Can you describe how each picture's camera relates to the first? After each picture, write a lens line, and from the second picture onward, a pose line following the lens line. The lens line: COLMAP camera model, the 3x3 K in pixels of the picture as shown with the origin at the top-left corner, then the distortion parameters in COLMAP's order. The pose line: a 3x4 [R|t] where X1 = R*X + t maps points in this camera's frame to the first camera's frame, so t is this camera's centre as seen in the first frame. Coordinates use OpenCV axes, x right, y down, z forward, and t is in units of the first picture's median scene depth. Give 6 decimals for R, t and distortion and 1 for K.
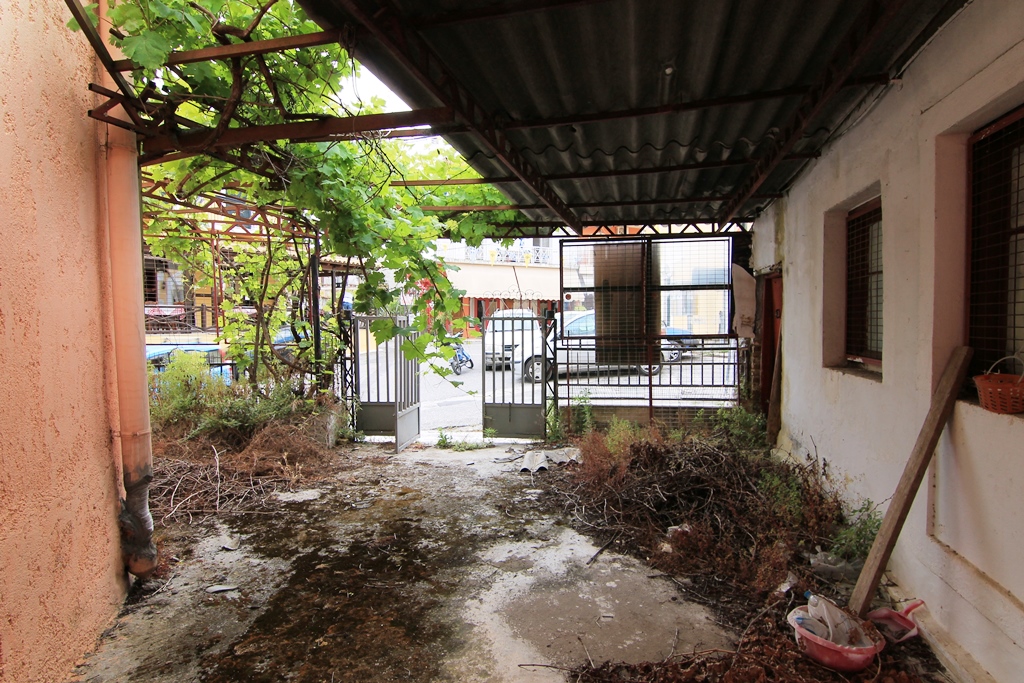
lens RADIAL K [[523.7, 0, 525.3], [0, 523.7, 342.5], [0, 0, 1]] dist [-0.002718, -0.009607]
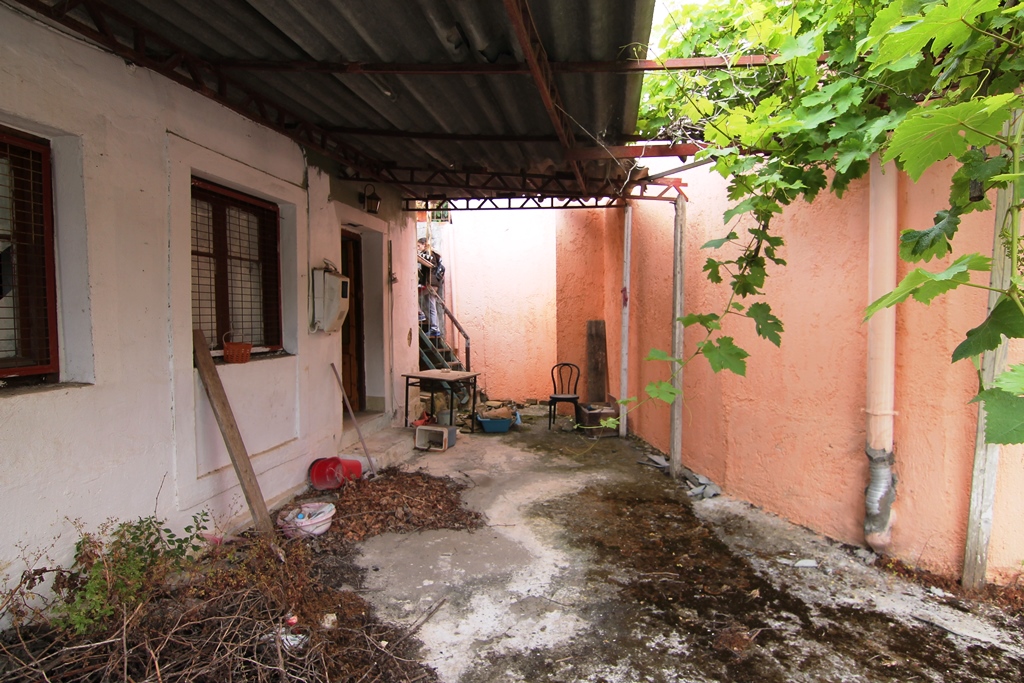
lens RADIAL K [[523.7, 0, 525.3], [0, 523.7, 342.5], [0, 0, 1]] dist [-0.002718, -0.009607]
pose [[-0.997488, 0.007478, -0.070438, 0.045151], [0.000695, 0.995398, 0.095824, -0.063932], [0.070830, 0.095534, -0.992903, 1.741742]]
